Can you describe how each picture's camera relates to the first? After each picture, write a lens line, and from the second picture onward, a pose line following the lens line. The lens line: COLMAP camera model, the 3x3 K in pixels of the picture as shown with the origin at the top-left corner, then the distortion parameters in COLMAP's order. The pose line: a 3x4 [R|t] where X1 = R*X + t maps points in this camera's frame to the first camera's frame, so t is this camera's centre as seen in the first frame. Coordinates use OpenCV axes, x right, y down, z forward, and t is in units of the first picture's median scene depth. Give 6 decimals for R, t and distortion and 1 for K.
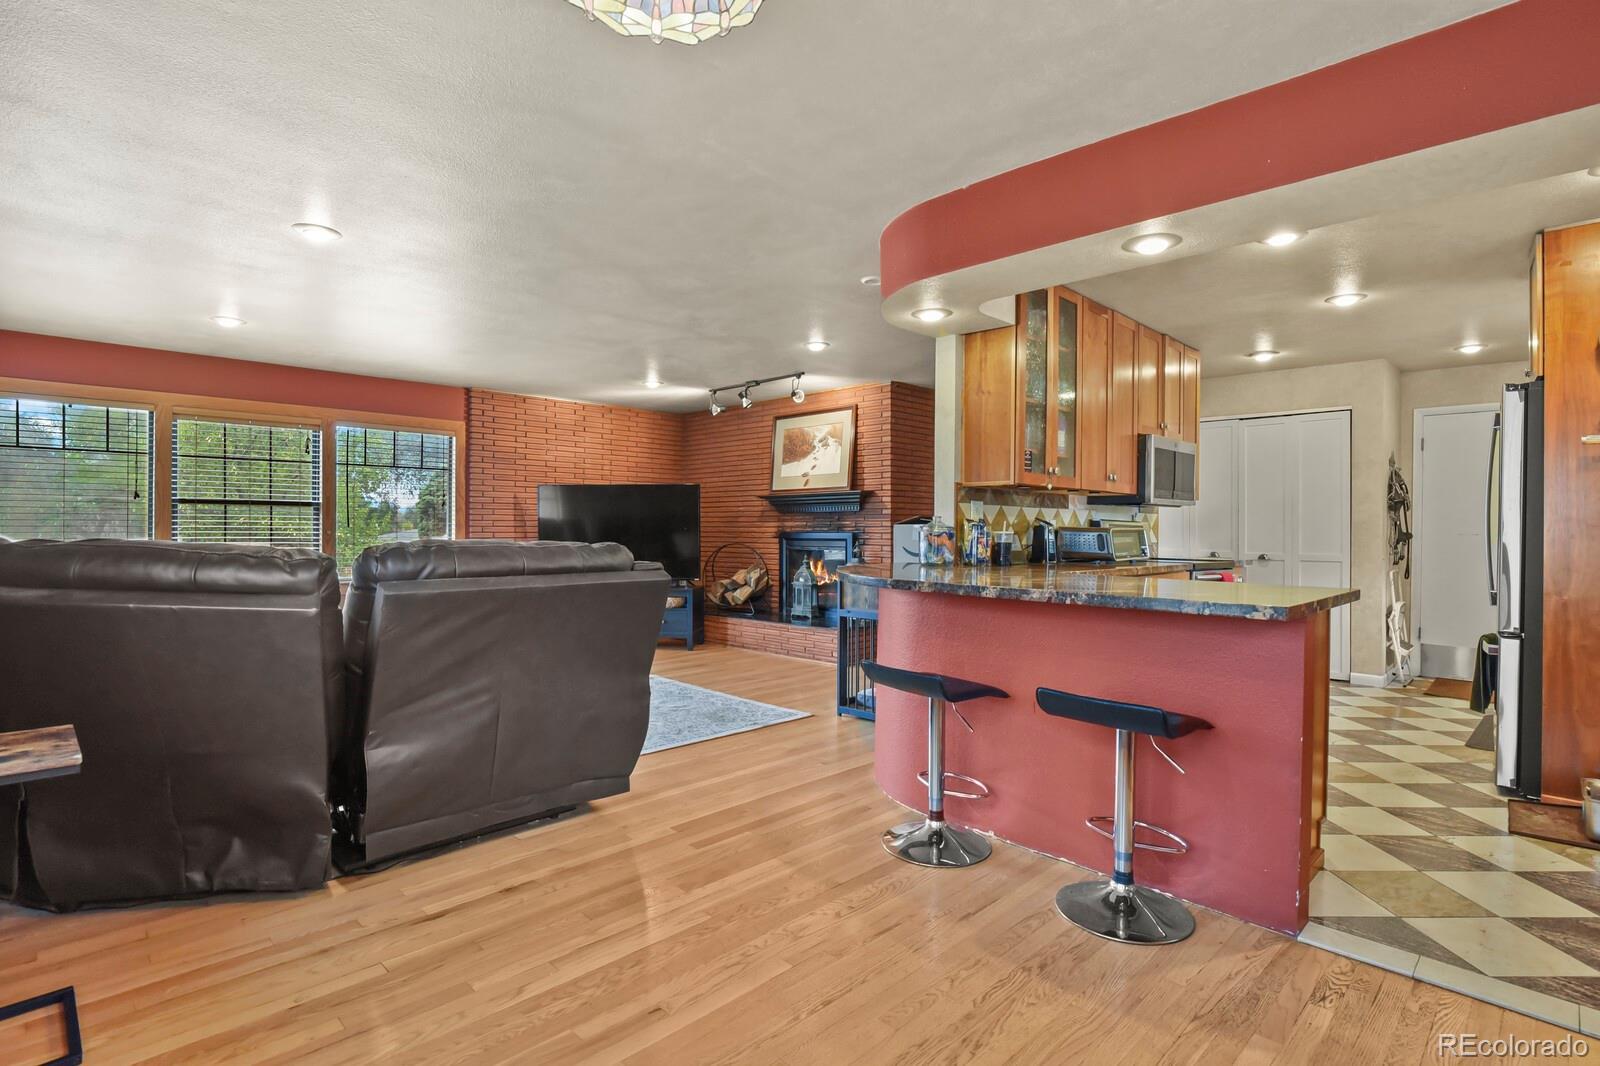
lens RADIAL K [[778.3, 0, 808.2], [0, 778.3, 527.2], [0, 0, 1]] dist [-0.004544, -0.007861]
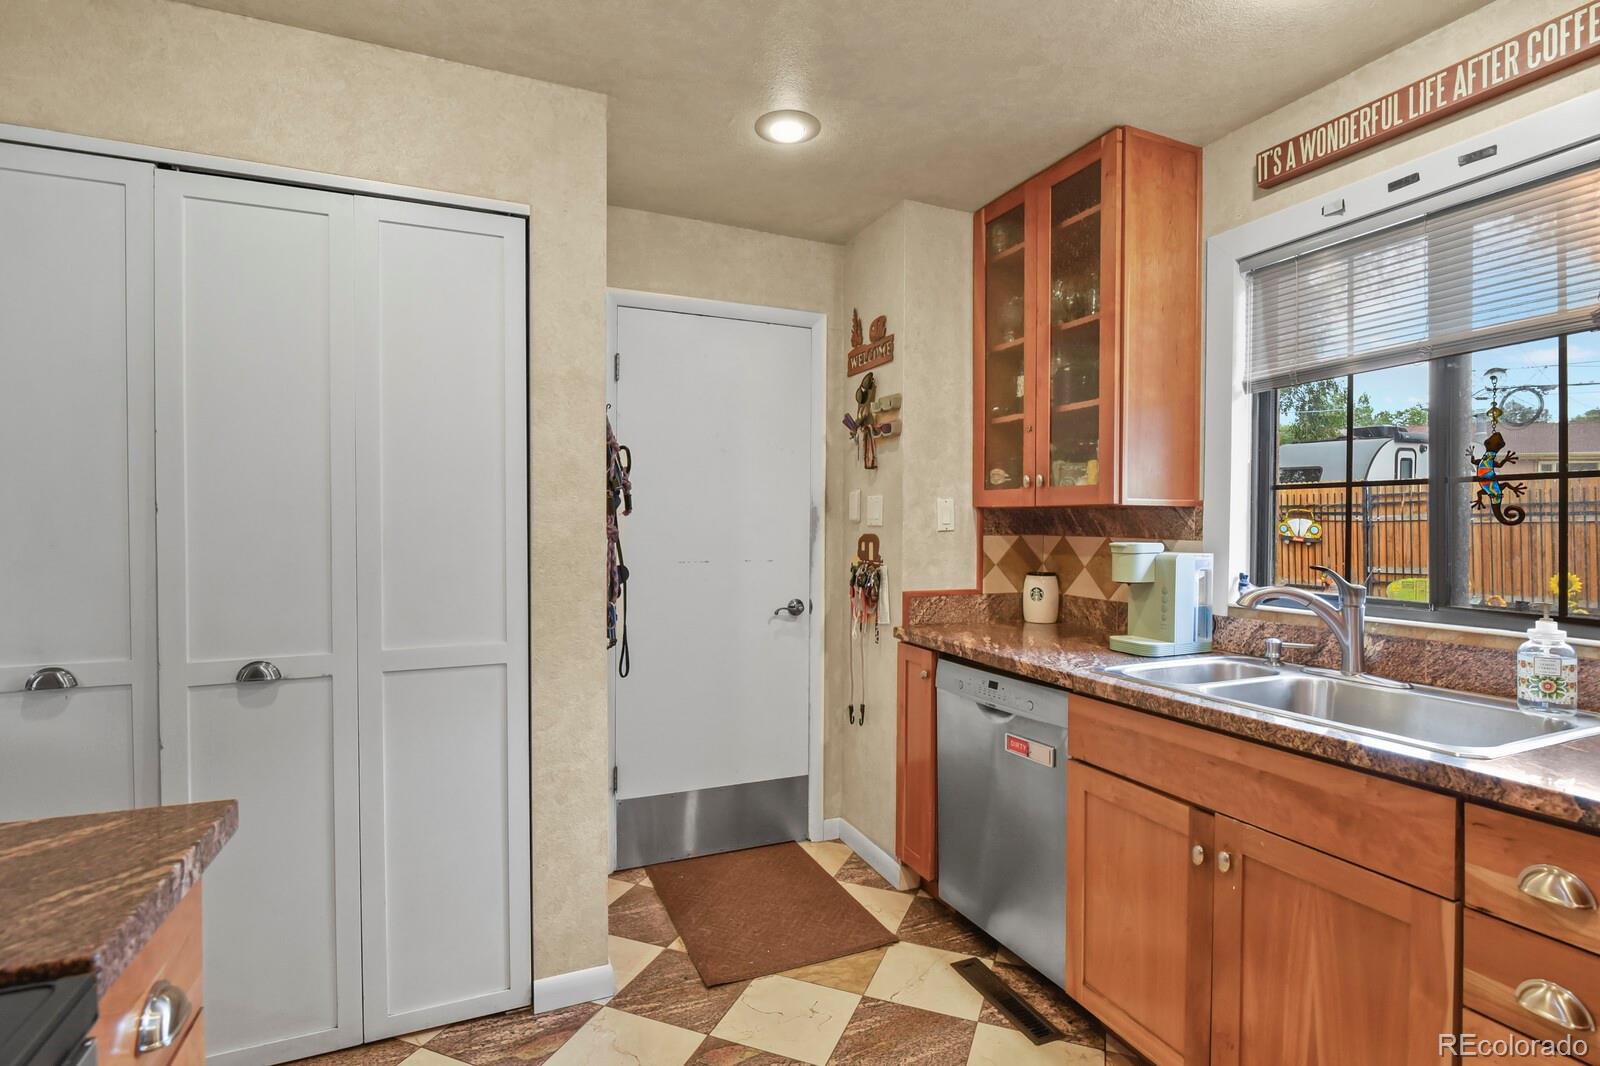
lens RADIAL K [[775.4, 0, 808.1], [0, 775.4, 530.2], [0, 0, 1]] dist [-0.000986, -0.009484]
pose [[0.370501, -0.017359, 0.928670, 0.392950], [-0.000985, 0.999817, 0.019082, -0.018787], [-0.928832, -0.007984, 0.370416, 0.697449]]
